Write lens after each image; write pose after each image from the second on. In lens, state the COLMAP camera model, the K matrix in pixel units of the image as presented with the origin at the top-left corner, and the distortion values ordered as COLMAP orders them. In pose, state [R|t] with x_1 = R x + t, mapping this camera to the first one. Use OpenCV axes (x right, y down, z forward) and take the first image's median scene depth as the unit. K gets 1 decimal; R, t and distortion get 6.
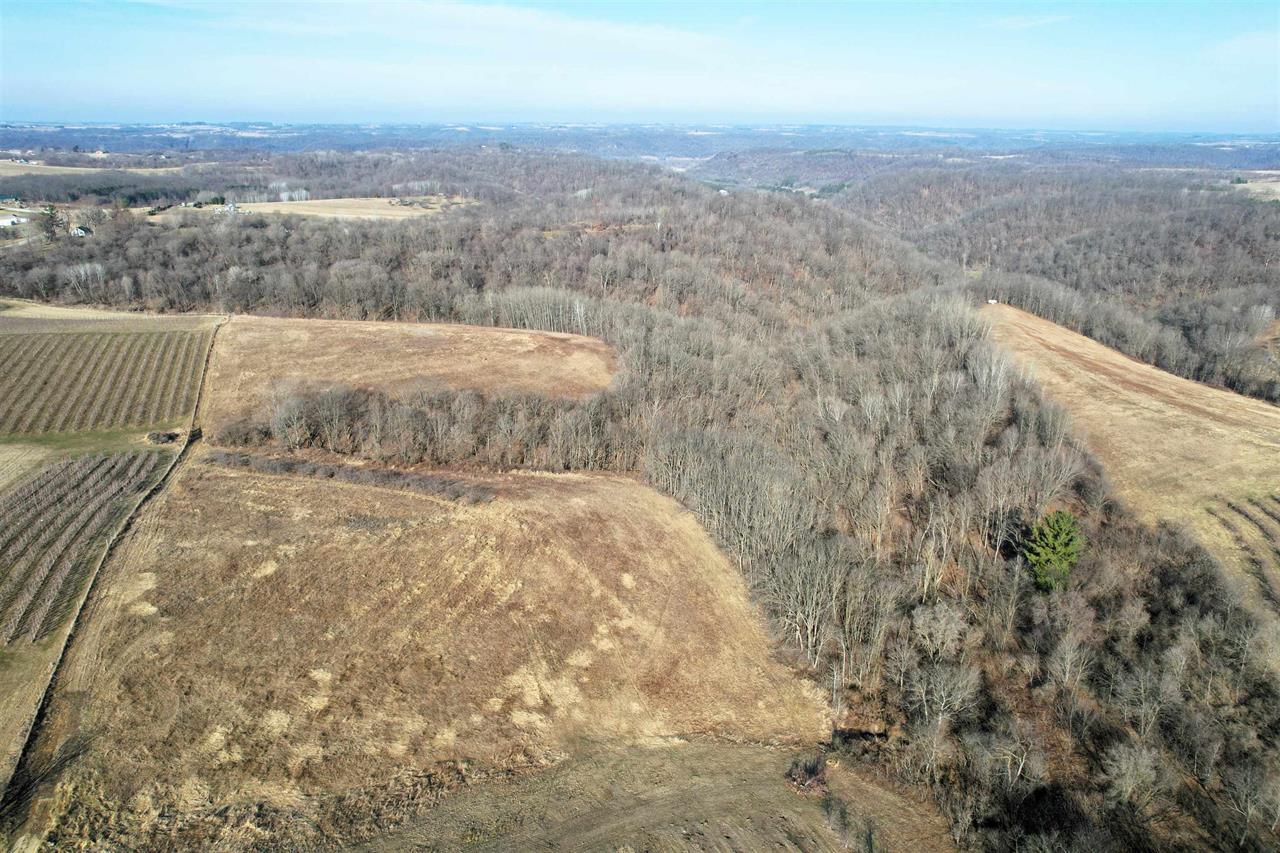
lens RADIAL K [[858.4, 0, 640.0], [0, 858.4, 426.5], [0, 0, 1]] dist [-0.088267, 0.084056]
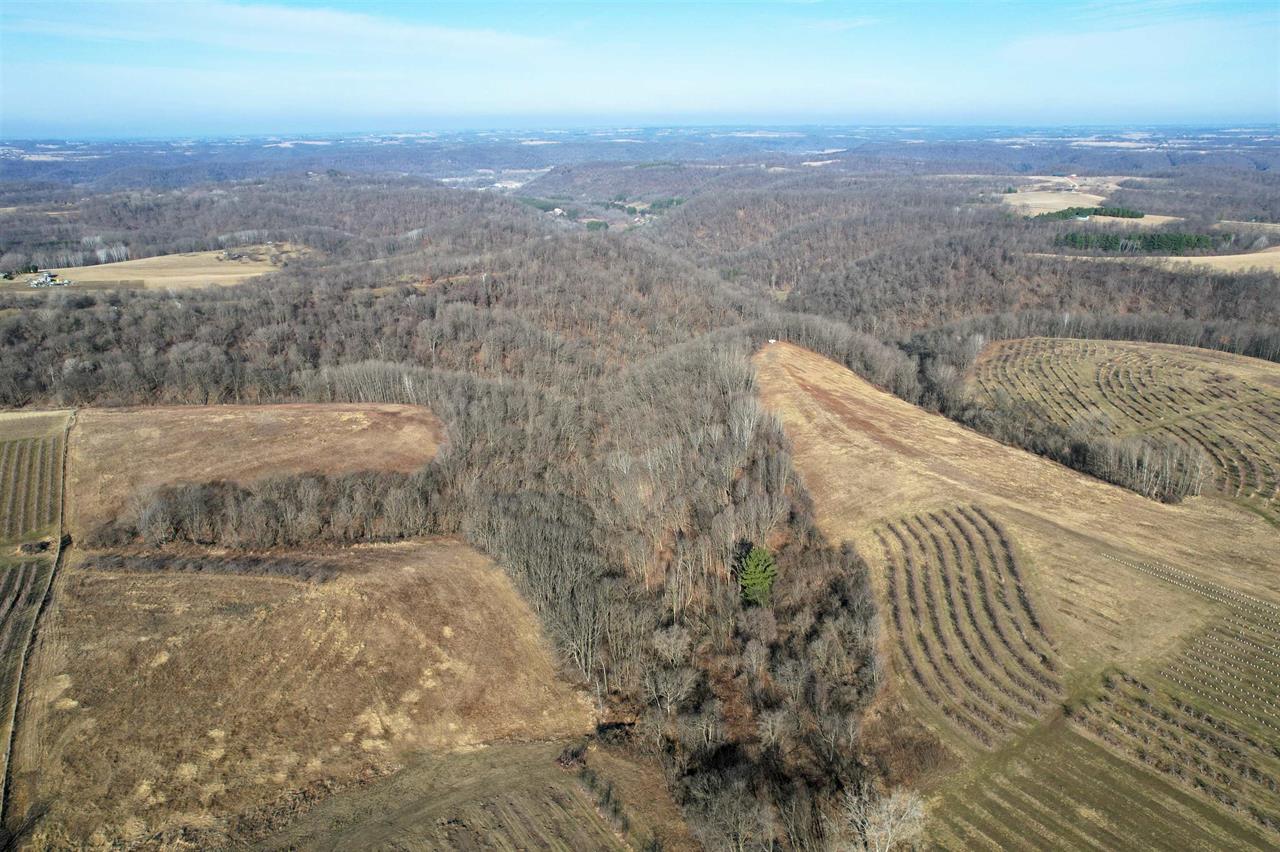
lens RADIAL K [[858.4, 0, 640.0], [0, 858.4, 426.0], [0, 0, 1]] dist [-0.088267, 0.084056]
pose [[0.982764, -0.080070, 0.166625, 0.061358], [0.082277, 0.996589, -0.006370, -0.075663], [-0.165547, 0.019969, 0.986000, -0.256472]]
